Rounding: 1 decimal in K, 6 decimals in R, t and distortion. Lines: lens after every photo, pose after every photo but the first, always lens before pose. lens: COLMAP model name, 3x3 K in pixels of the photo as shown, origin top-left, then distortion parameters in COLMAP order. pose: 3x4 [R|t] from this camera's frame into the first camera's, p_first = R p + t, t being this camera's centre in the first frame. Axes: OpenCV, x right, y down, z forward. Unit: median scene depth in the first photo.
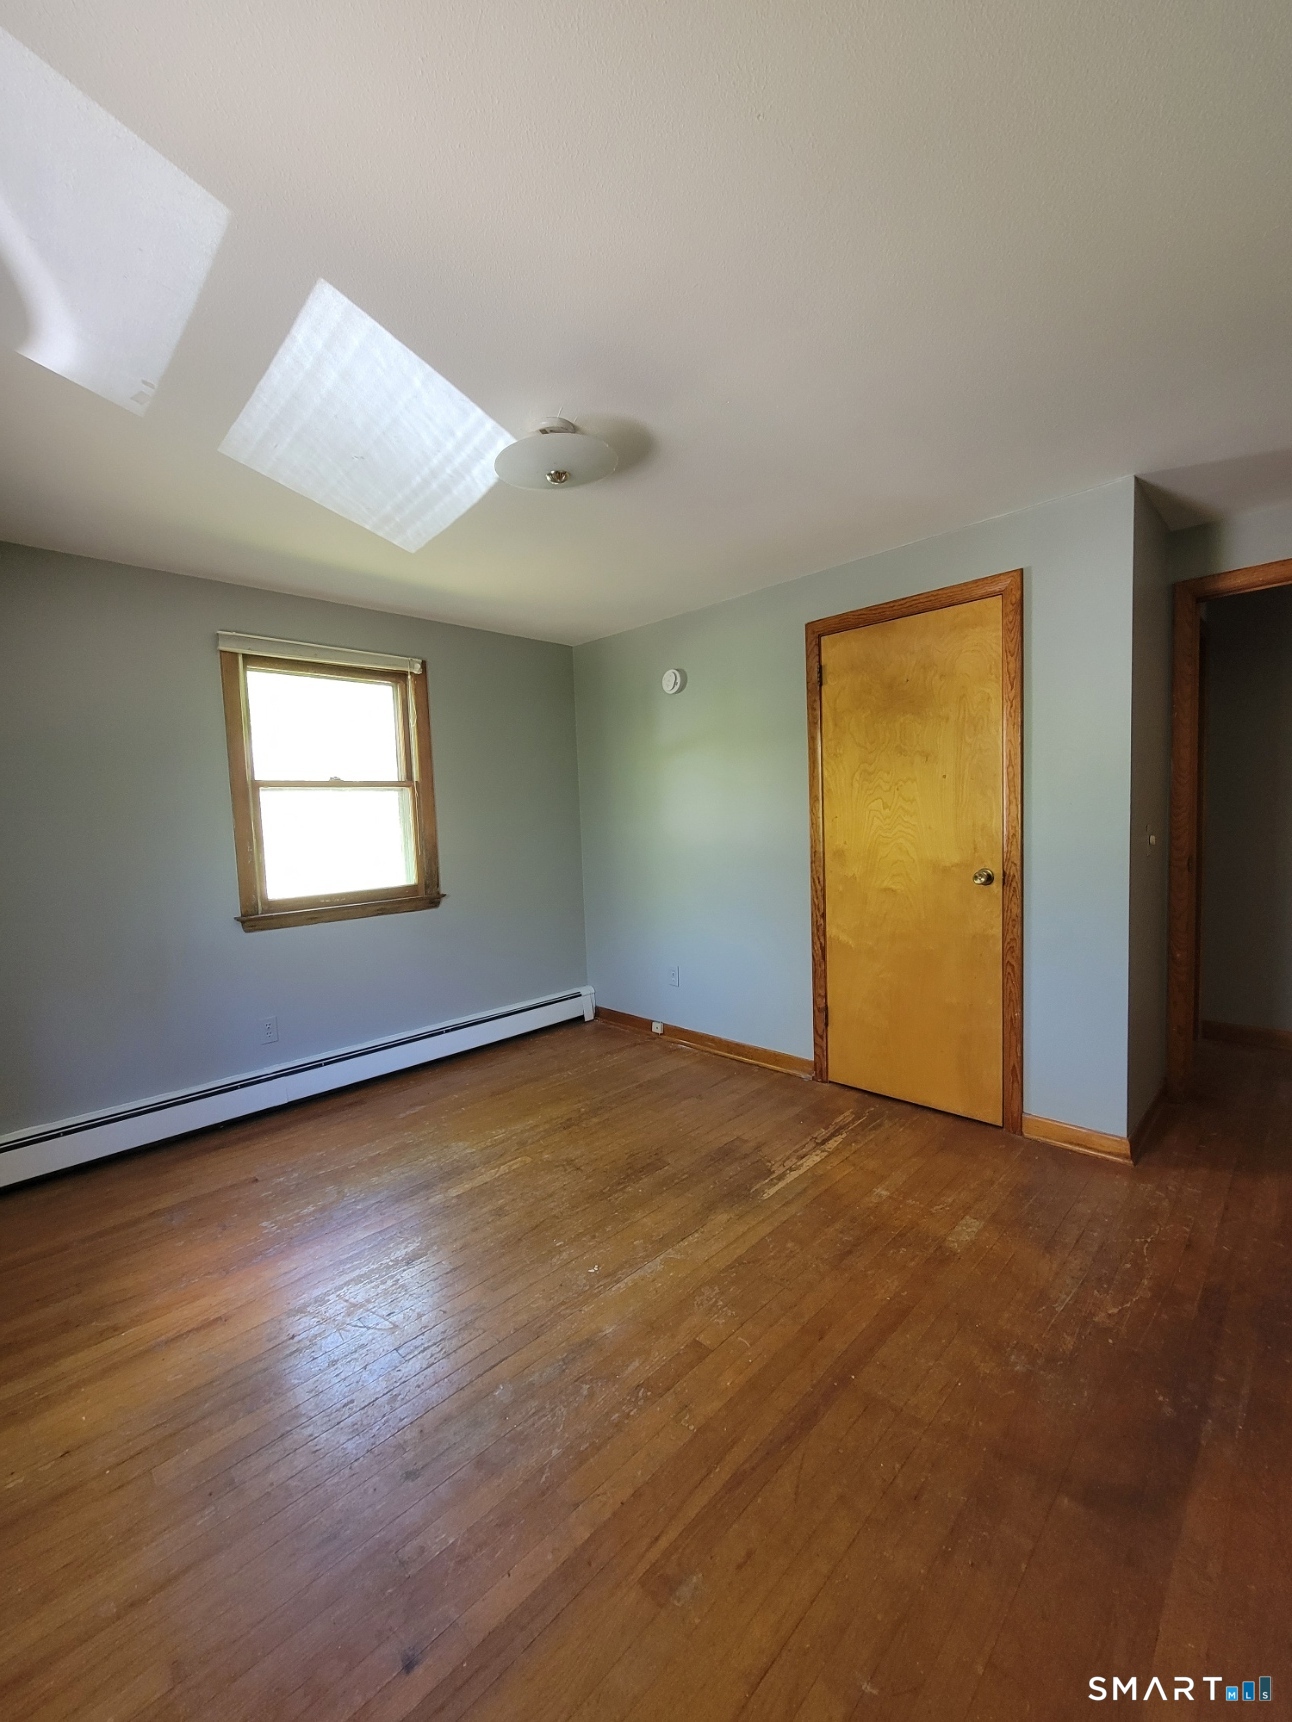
lens RADIAL K [[699.3, 0, 646.0], [0, 699.3, 861.0], [0, 0, 1]] dist [-0.000786, -0.000017]
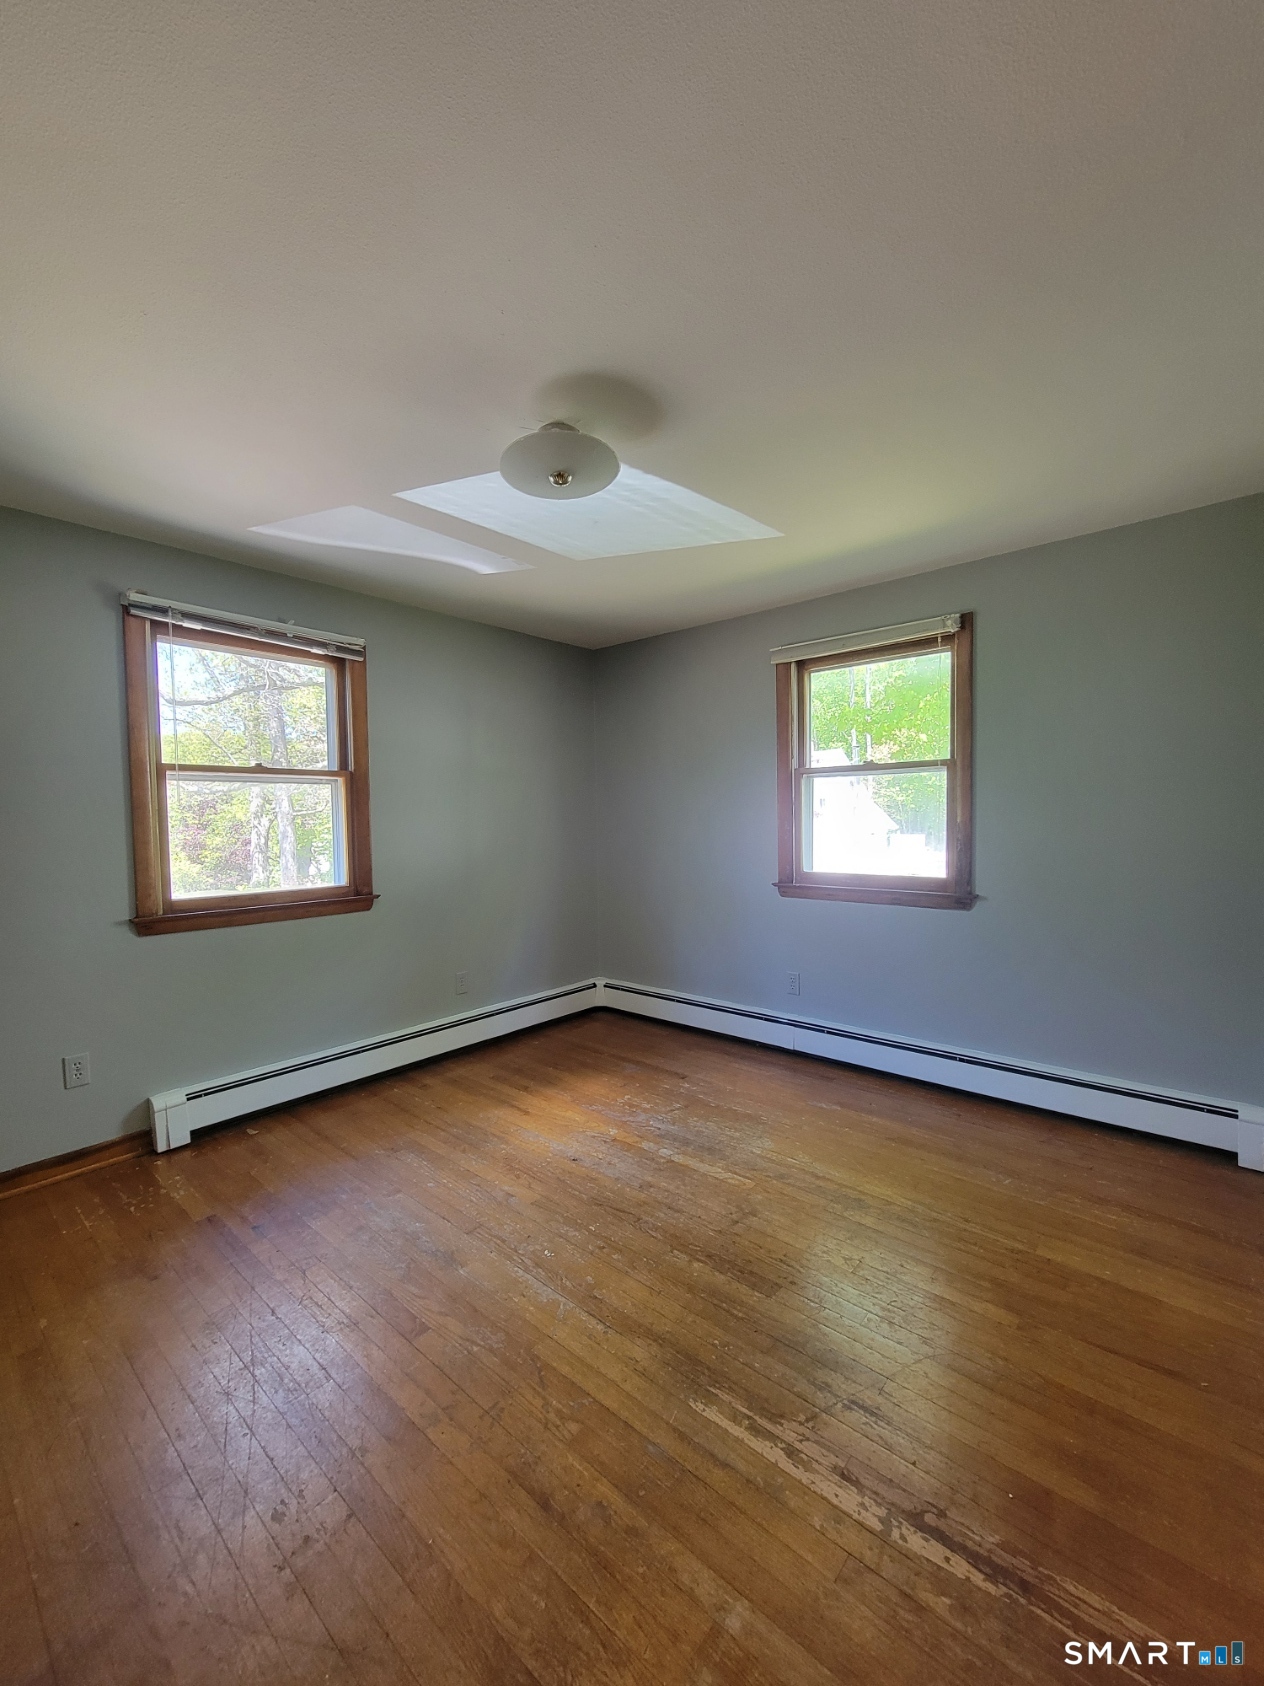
lens RADIAL K [[680.5, 0, 632.0], [0, 680.5, 843.0], [0, 0, 1]] dist [0.000598, 0.000335]
pose [[0.073613, 0.075058, -0.994458, 0.628209], [-0.051499, 0.996119, 0.071372, -0.066009], [0.995956, 0.045960, 0.077193, 0.725181]]
